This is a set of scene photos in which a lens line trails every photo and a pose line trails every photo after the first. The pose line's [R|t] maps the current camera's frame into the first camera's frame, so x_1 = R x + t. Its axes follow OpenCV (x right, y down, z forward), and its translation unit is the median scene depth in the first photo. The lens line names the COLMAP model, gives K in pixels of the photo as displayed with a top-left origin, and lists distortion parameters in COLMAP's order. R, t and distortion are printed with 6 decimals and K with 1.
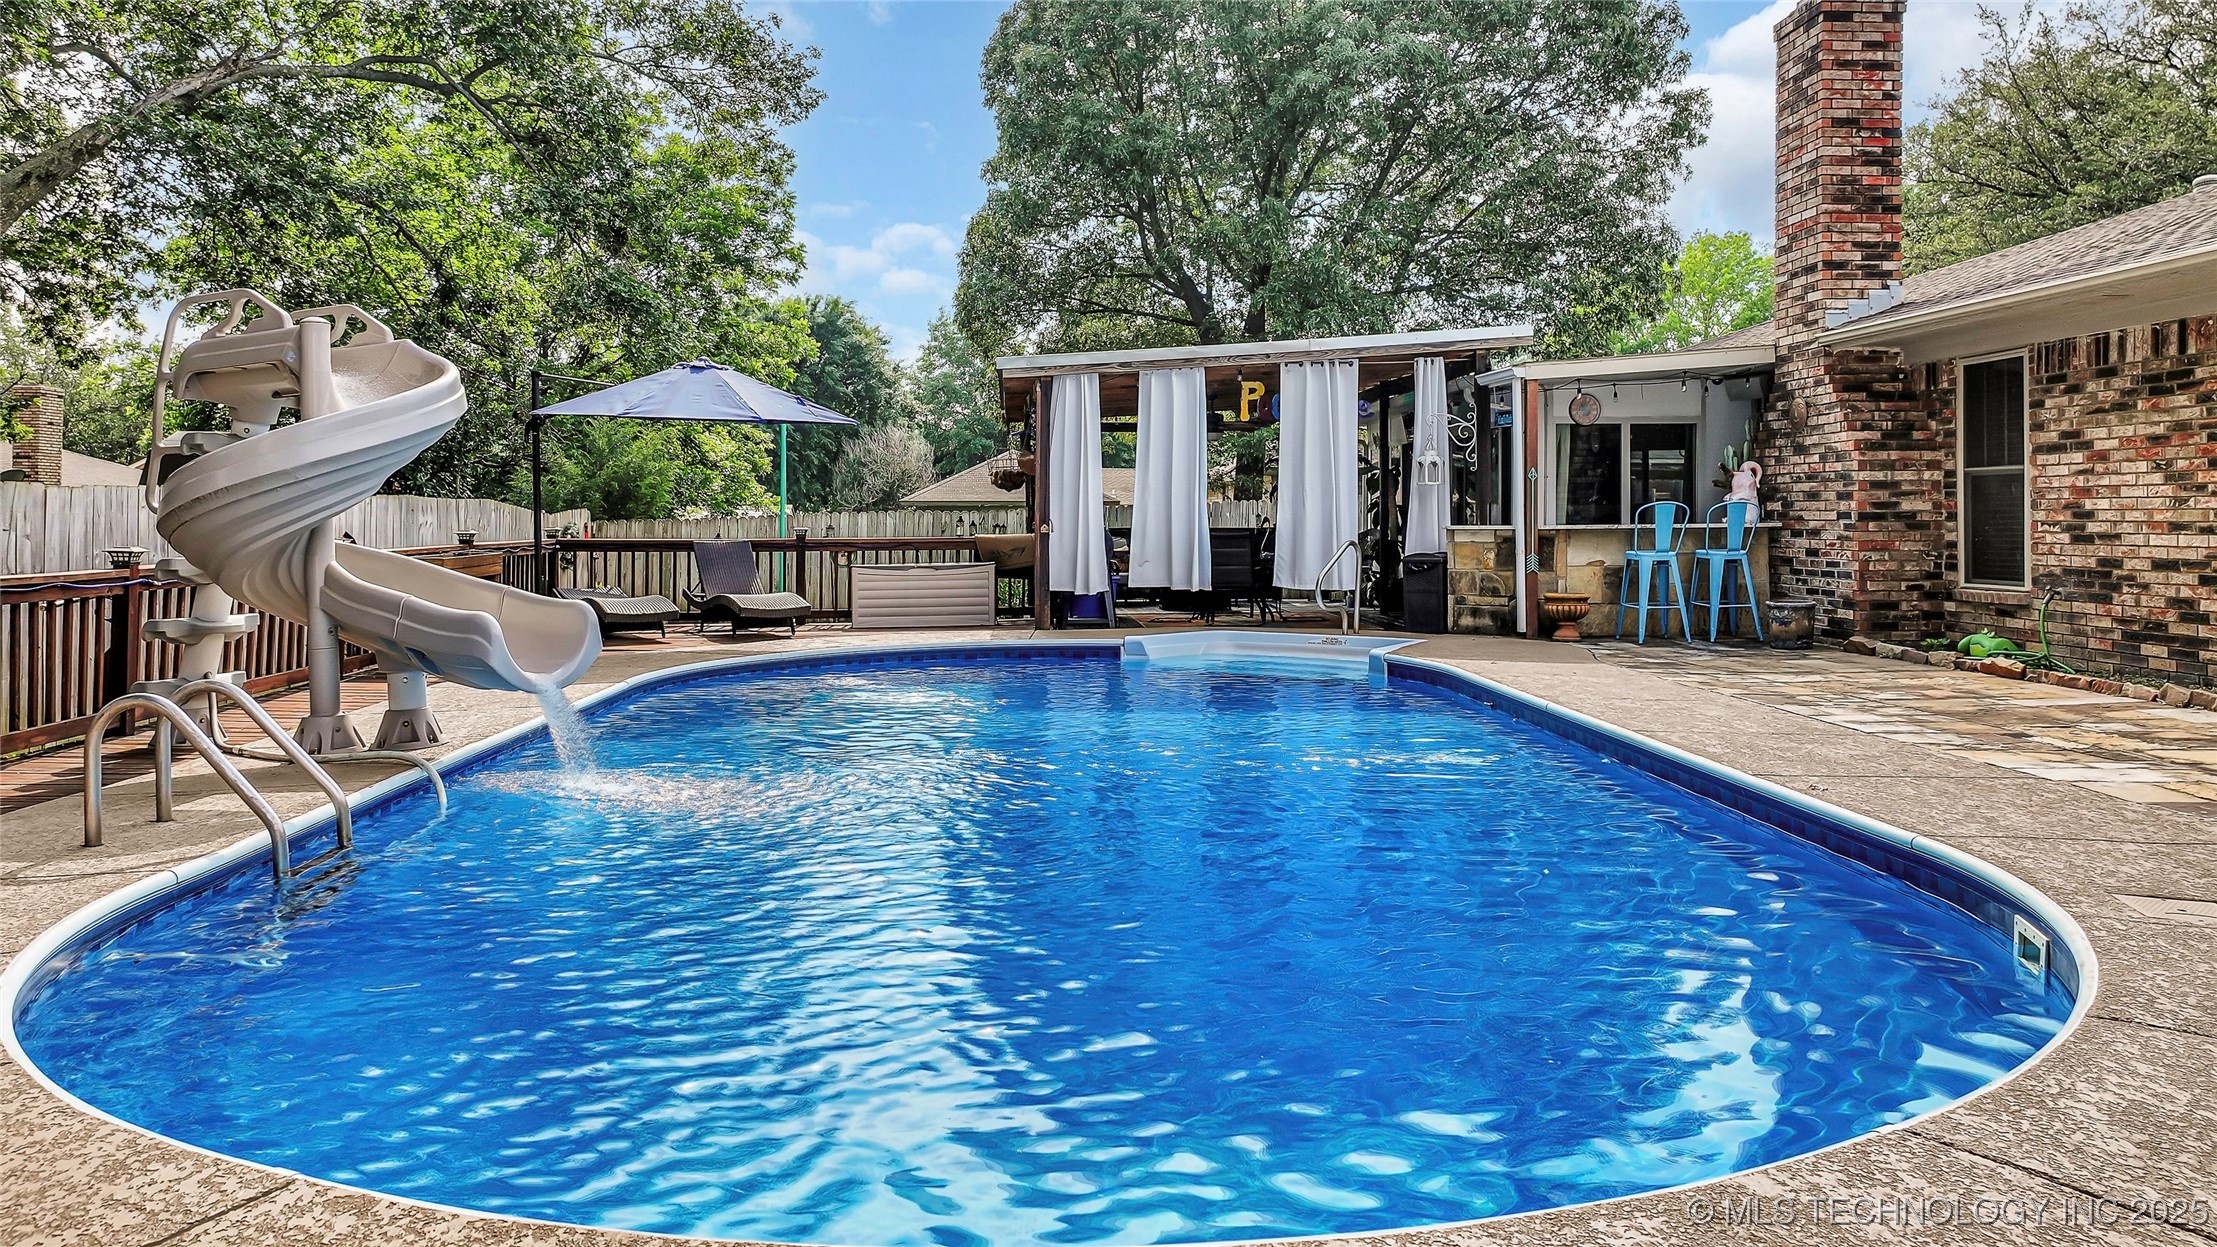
lens RADIAL K [[1741.4, 0, 1101.2], [0, 1741.4, 572.9], [0, 0, 1]] dist [0.013229, 0.003385]
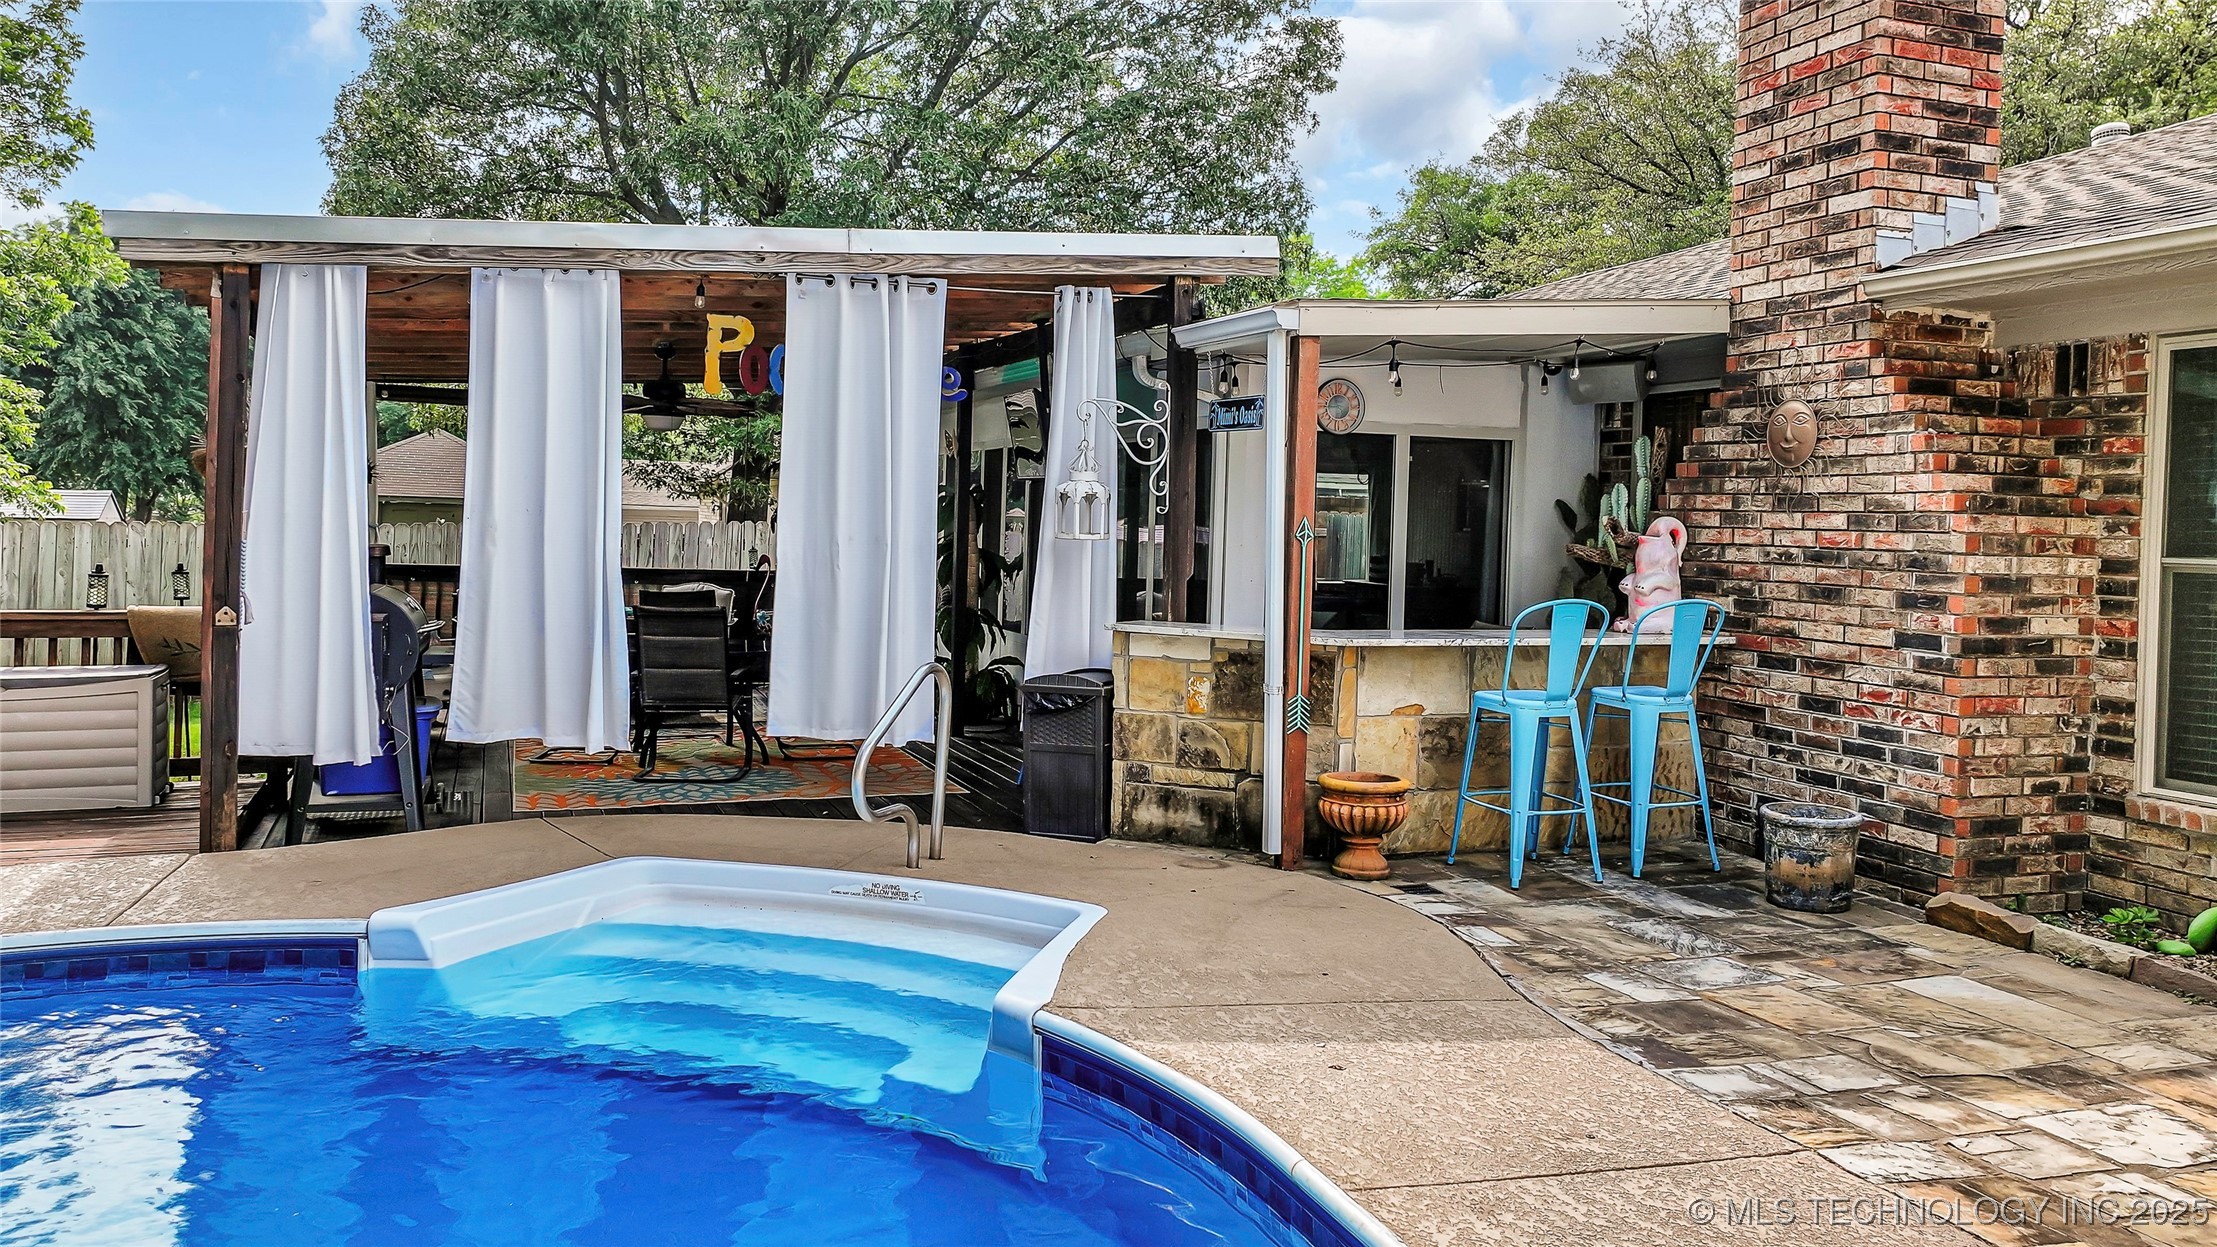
lens RADIAL K [[1741.4, 0, 1101.2], [0, 1741.4, 572.9], [0, 0, 1]] dist [0.013229, 0.003385]
pose [[0.961657, 0.023976, 0.273204, 0.061635], [-0.024837, 0.999691, -0.000309, -0.044101], [-0.273128, -0.006488, 0.961956, 0.556035]]
